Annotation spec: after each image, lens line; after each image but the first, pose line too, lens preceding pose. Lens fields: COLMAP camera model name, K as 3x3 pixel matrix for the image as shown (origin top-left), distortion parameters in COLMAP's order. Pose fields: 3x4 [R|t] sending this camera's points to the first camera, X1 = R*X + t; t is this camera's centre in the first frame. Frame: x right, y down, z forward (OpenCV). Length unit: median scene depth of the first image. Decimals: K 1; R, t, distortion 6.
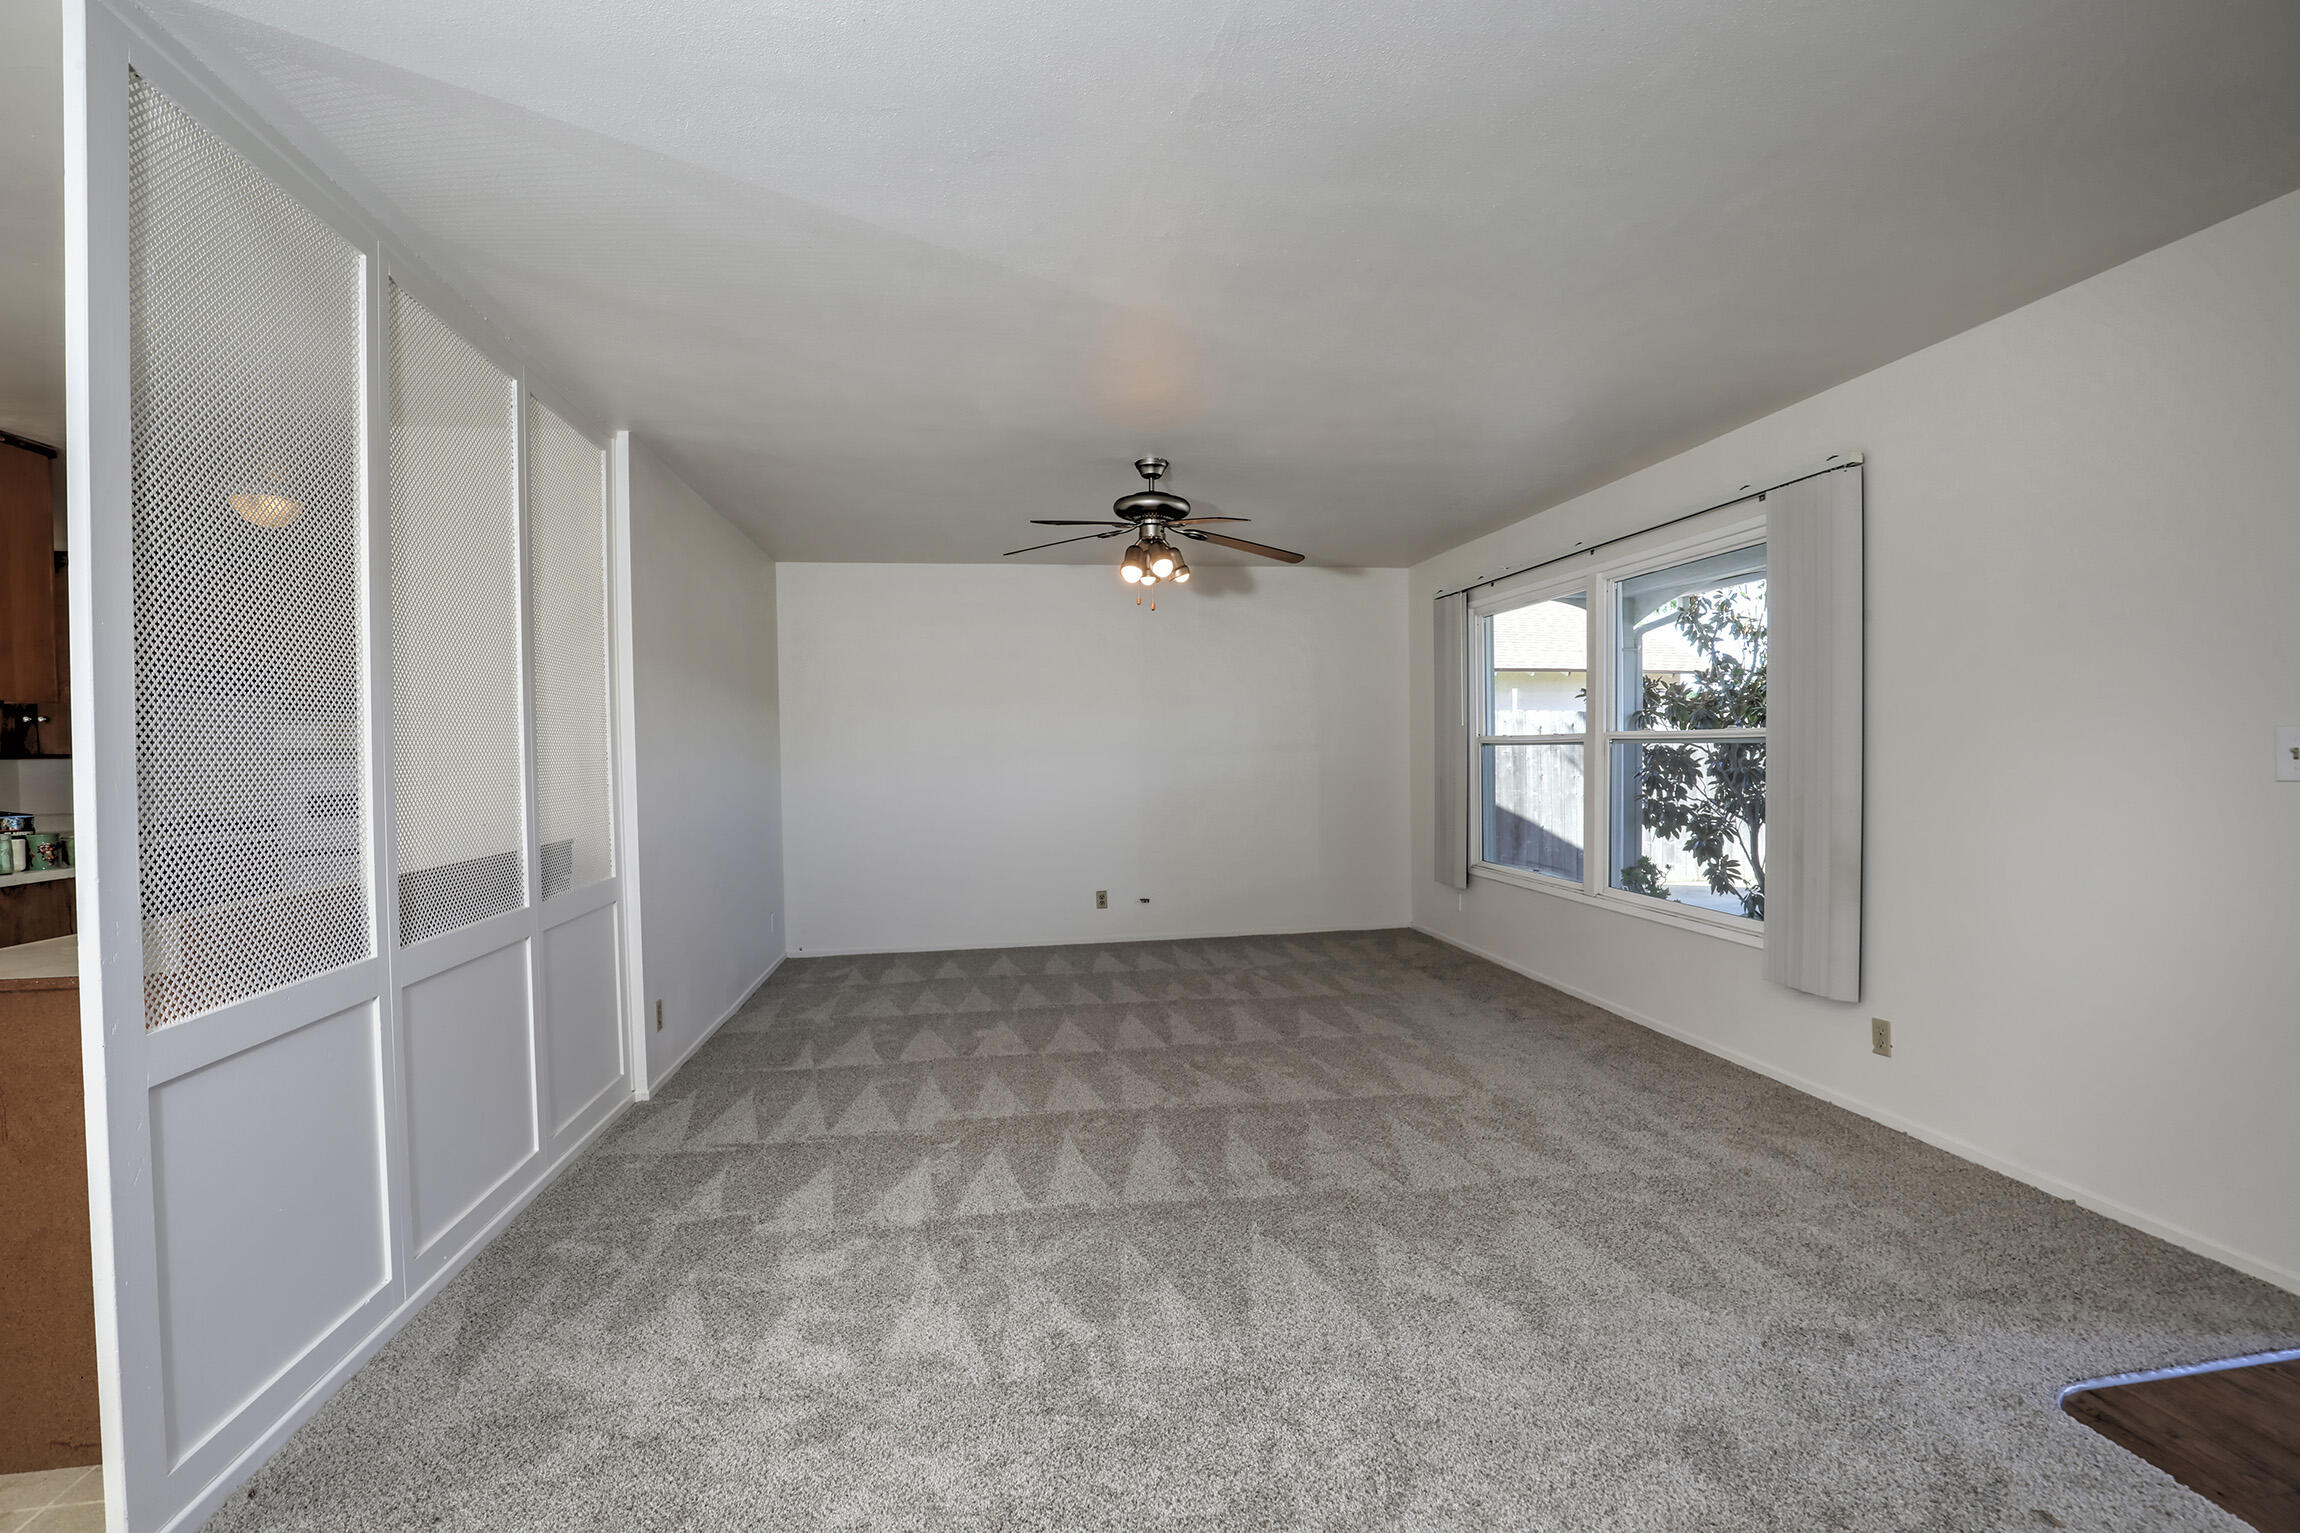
lens RADIAL K [[1062.3, 0, 1161.9], [0, 1062.3, 768.4], [0, 0, 1]] dist [-0.030433, 0.004680]
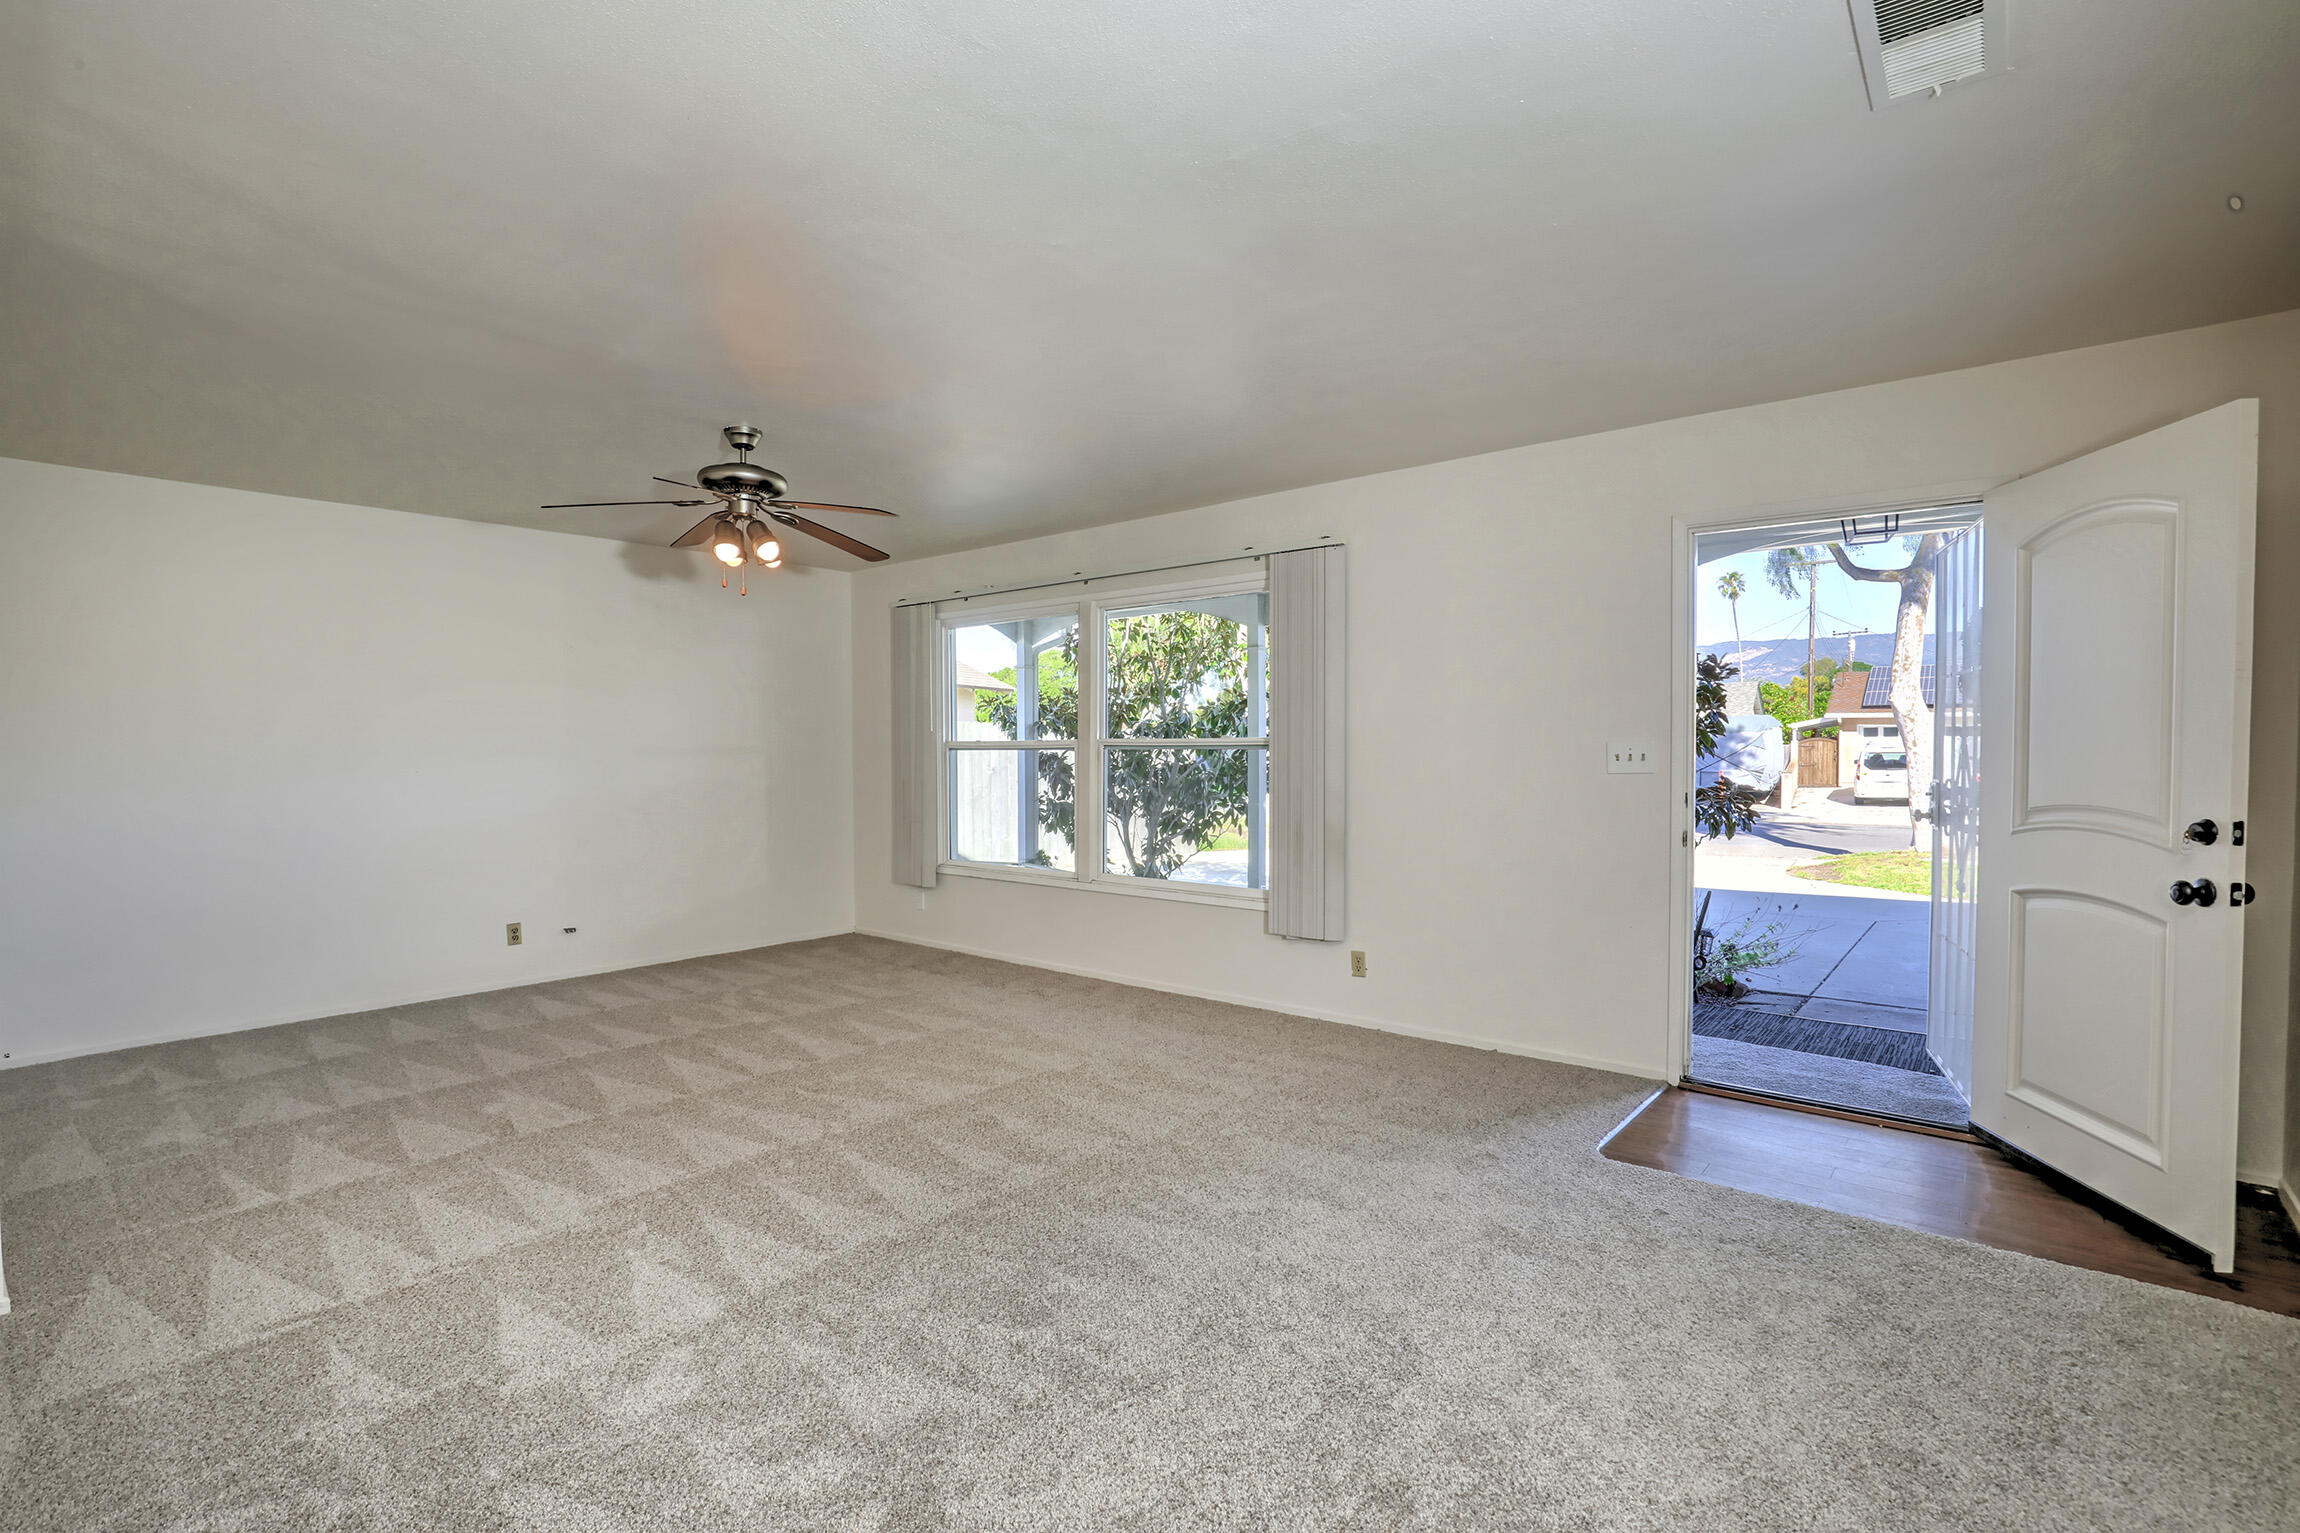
lens RADIAL K [[1062.3, 0, 1161.9], [0, 1062.3, 768.4], [0, 0, 1]] dist [-0.030433, 0.004680]
pose [[0.752795, -0.000530, 0.658255, -0.366497], [0.005735, 0.999967, -0.005754, 0.005803], [-0.658230, 0.008107, 0.752773, 0.102754]]
